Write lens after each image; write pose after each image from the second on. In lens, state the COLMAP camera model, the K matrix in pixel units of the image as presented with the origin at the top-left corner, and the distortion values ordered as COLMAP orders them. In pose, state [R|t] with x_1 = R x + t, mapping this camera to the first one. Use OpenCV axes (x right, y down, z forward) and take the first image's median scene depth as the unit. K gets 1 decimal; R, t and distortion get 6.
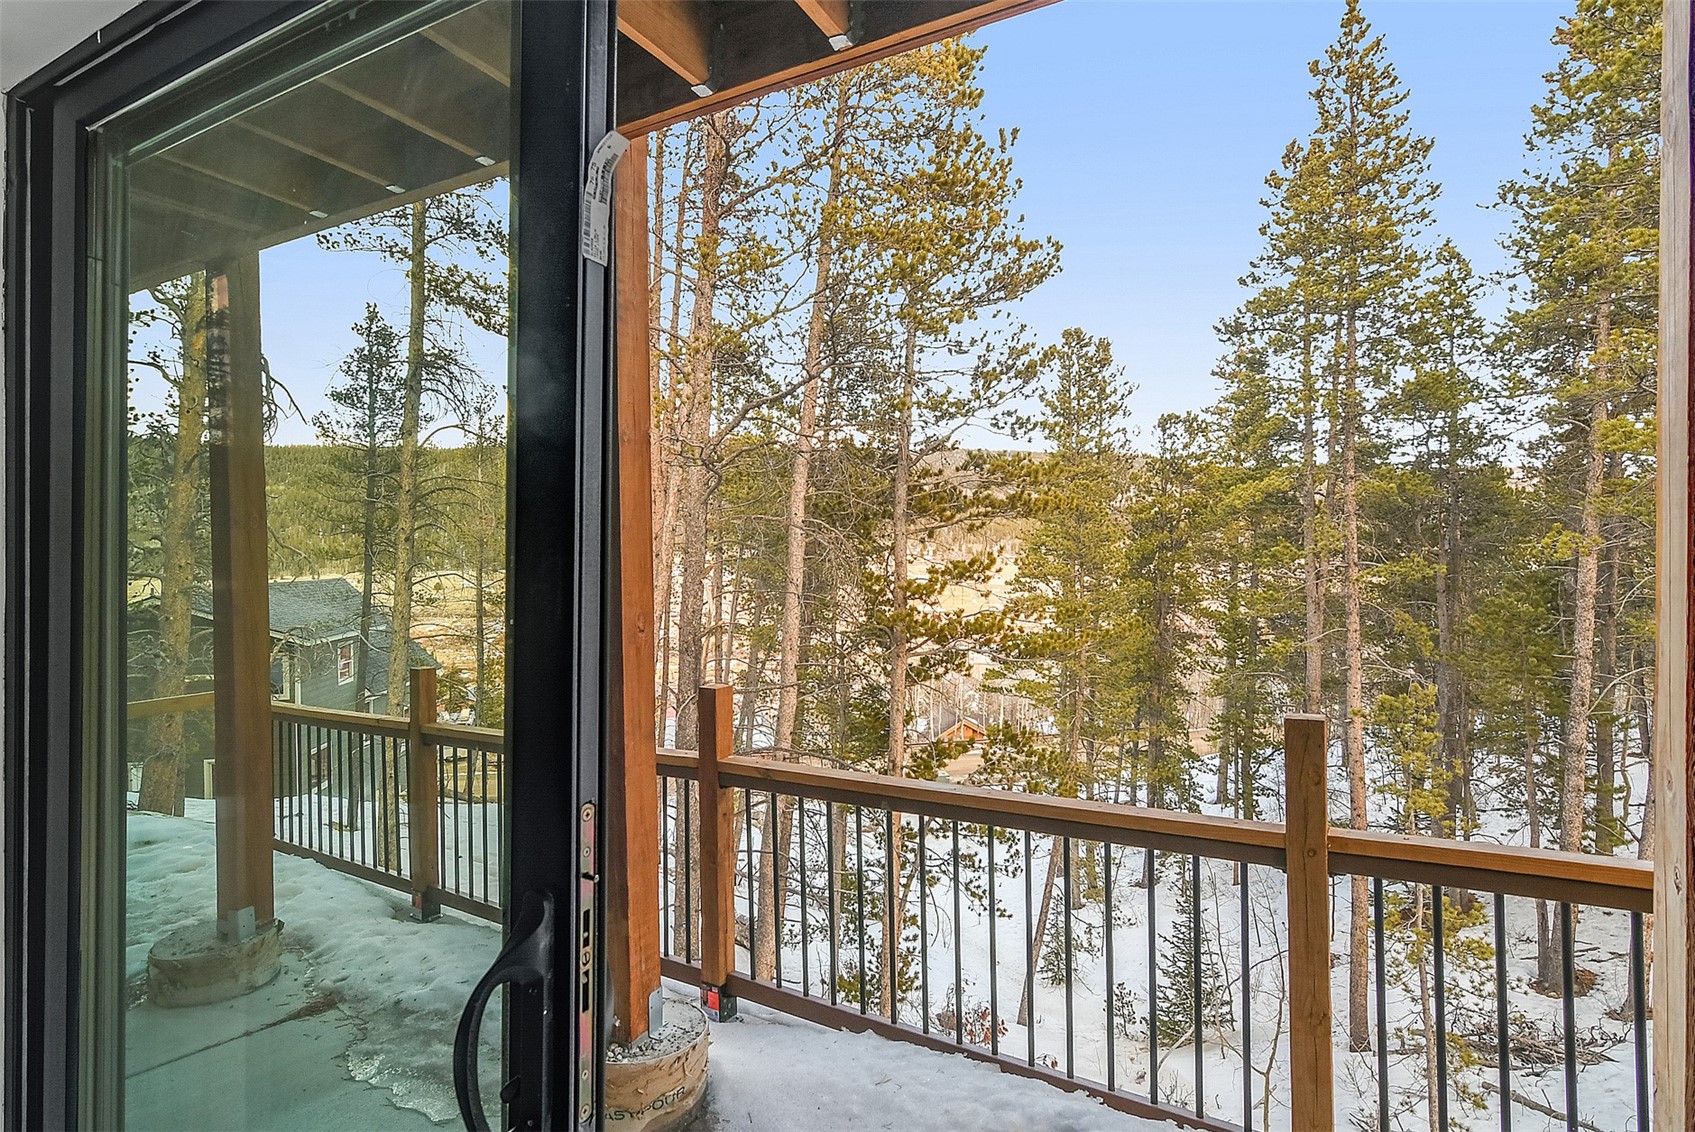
lens RADIAL K [[858.5, 0, 840.3], [0, 858.5, 553.7], [0, 0, 1]] dist [0.000018, 0.000995]
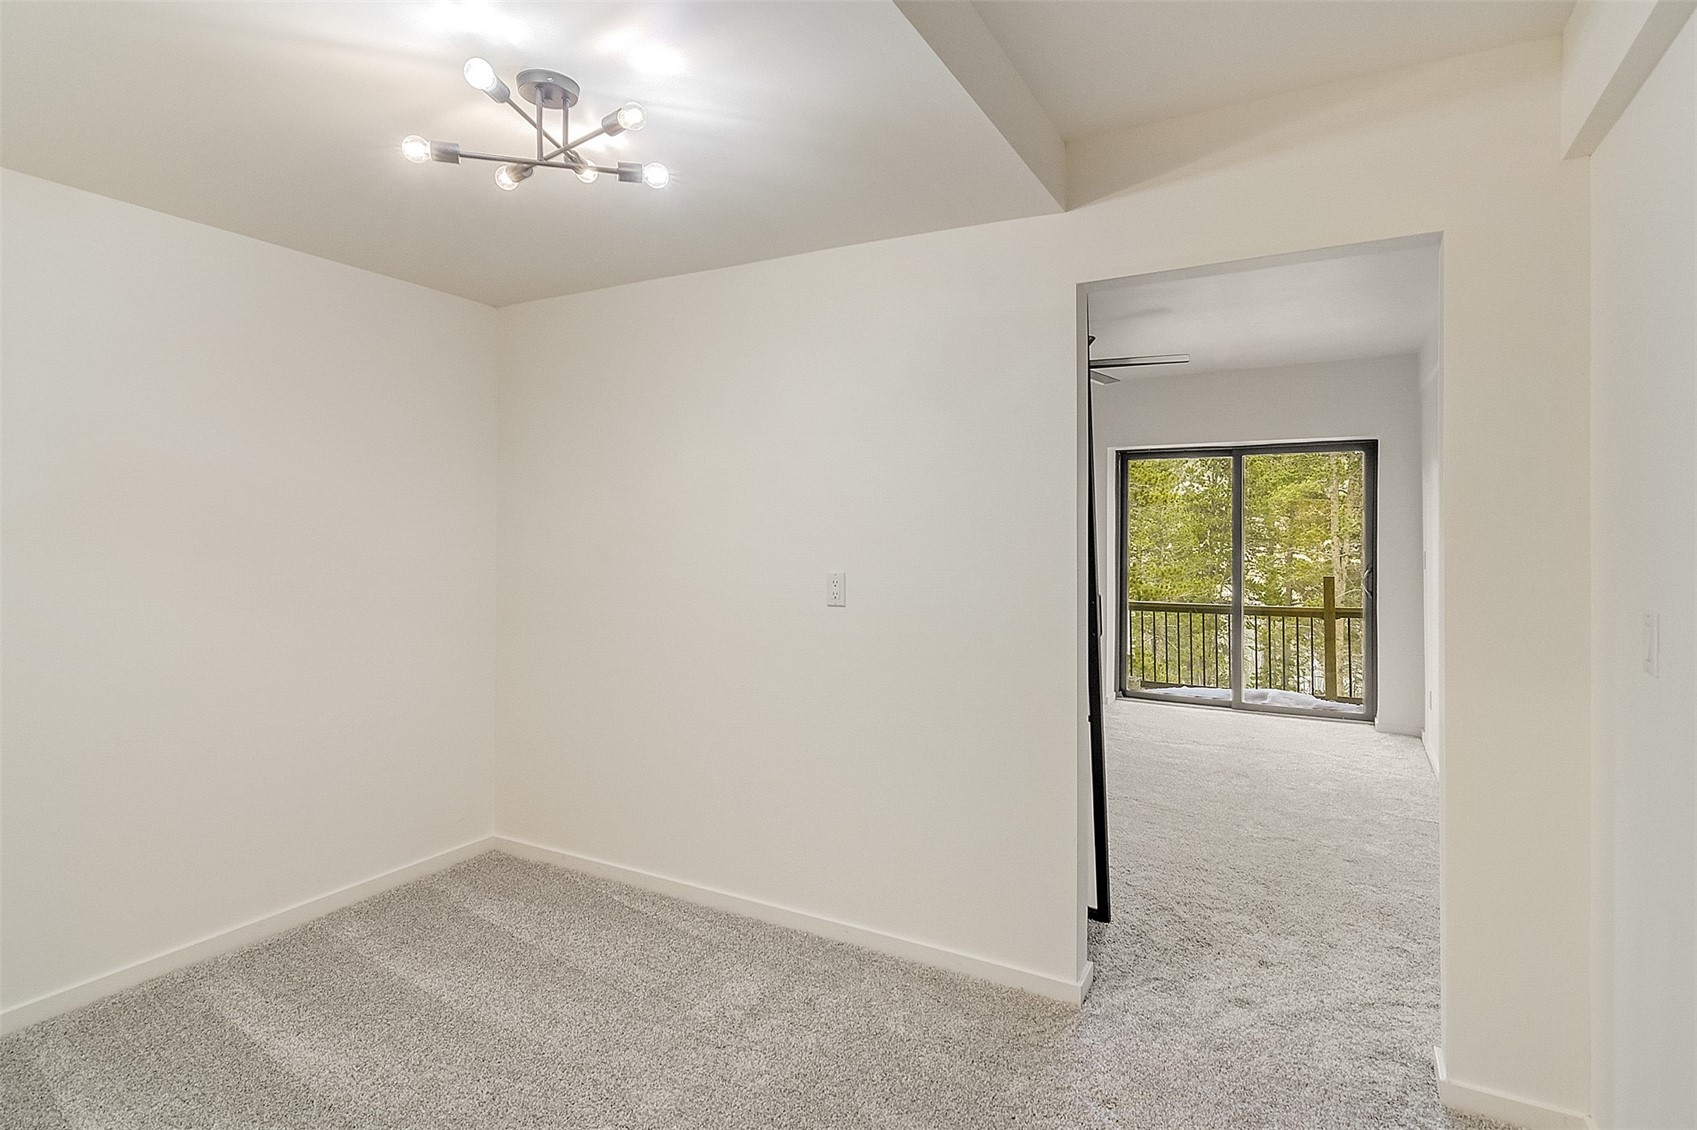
lens RADIAL K [[859.5, 0, 841.2], [0, 859.5, 552.7], [0, 0, 1]] dist [0.000018, 0.000995]
pose [[0.999670, 0.015007, -0.020854, -0.391867], [-0.014467, 0.999563, 0.025785, 0.007592], [0.021232, -0.025475, 0.999450, -0.721858]]
